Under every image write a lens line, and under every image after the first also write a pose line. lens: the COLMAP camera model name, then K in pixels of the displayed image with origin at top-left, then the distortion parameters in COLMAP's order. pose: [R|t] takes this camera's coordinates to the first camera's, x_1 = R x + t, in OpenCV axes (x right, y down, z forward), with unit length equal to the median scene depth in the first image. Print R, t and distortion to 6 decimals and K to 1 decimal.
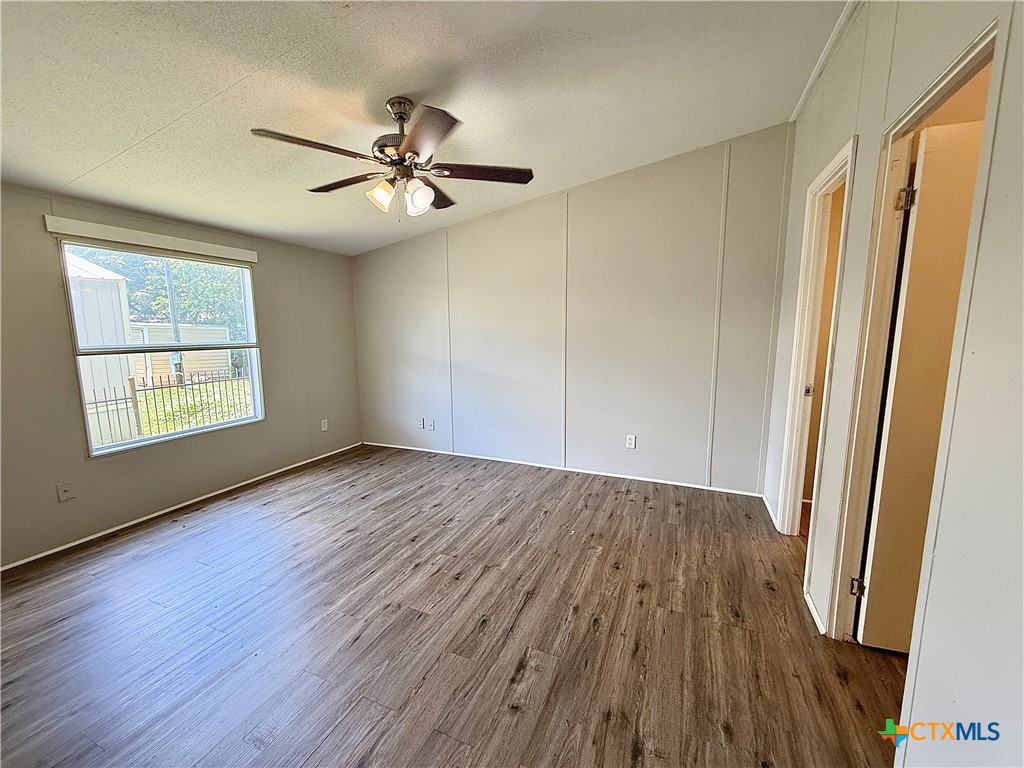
lens RADIAL K [[415.5, 0, 512.0], [0, 415.5, 384.0], [0, 0, 1]] dist [0.000263, 0.000077]
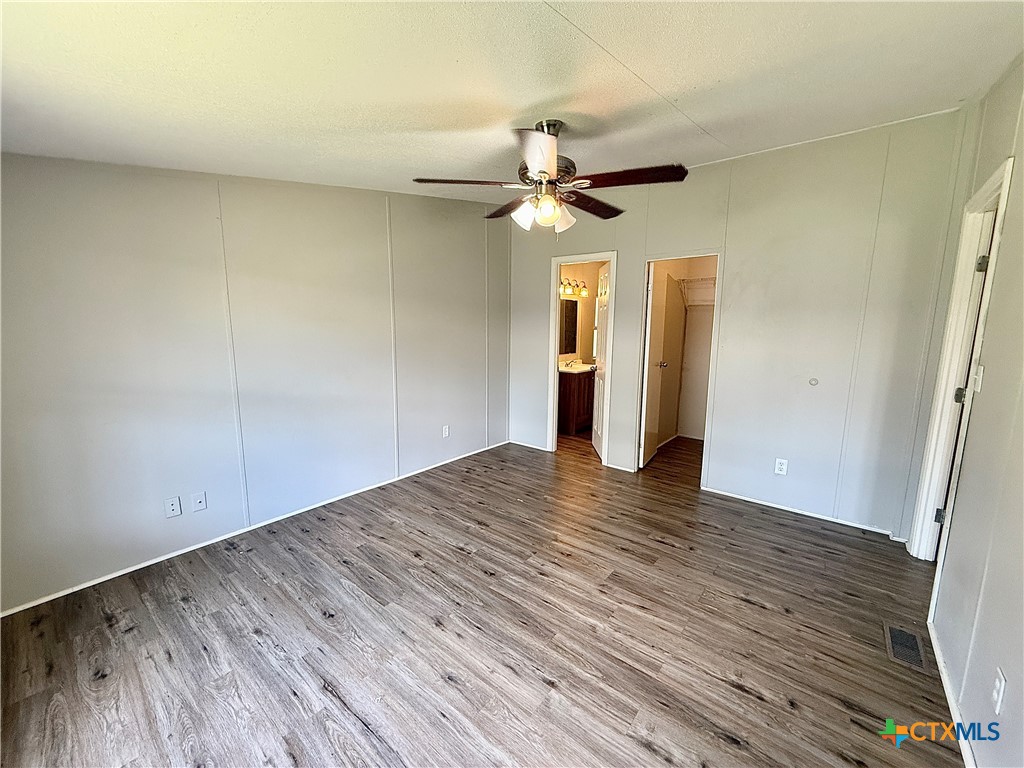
lens RADIAL K [[407.3, 0, 509.7], [0, 407.3, 384.8], [0, 0, 1]] dist [-0.000757, -0.000104]
pose [[0.267972, -0.137563, 0.953555, -0.877968], [0.116286, 0.987136, 0.109728, -0.116159], [-0.956383, 0.081481, 0.280522, 0.569738]]
